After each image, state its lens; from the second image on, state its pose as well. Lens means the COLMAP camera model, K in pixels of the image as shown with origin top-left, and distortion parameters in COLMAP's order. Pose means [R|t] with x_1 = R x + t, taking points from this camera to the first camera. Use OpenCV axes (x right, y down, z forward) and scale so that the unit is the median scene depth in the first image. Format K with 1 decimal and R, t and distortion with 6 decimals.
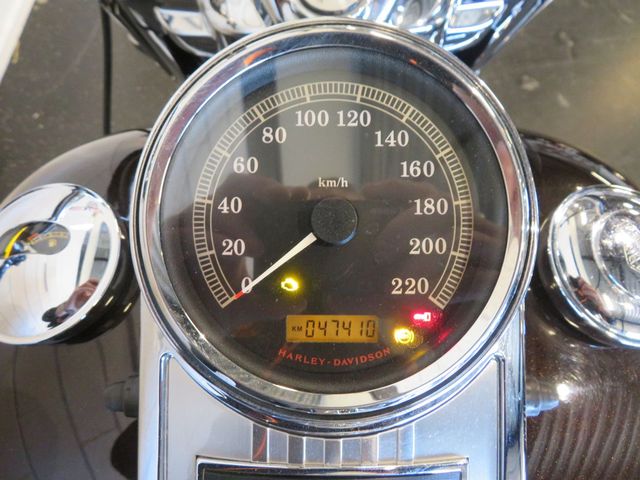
lens RADIAL K [[451.6, 0, 320.0], [0, 451.6, 240.0], [0, 0, 1]] dist [-0.025656, 0.000411]
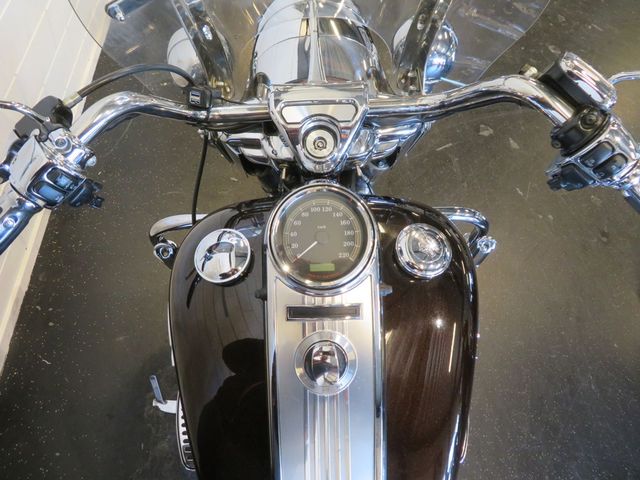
lens RADIAL K [[451.6, 0, 320.0], [0, 451.6, 240.0], [0, 0, 1]] dist [-0.025656, 0.000411]
pose [[0.999619, -0.025095, 0.011491, -0.029039], [0.025808, 0.997430, -0.066833, 0.216155], [-0.009784, 0.067104, 0.997698, -2.574703]]
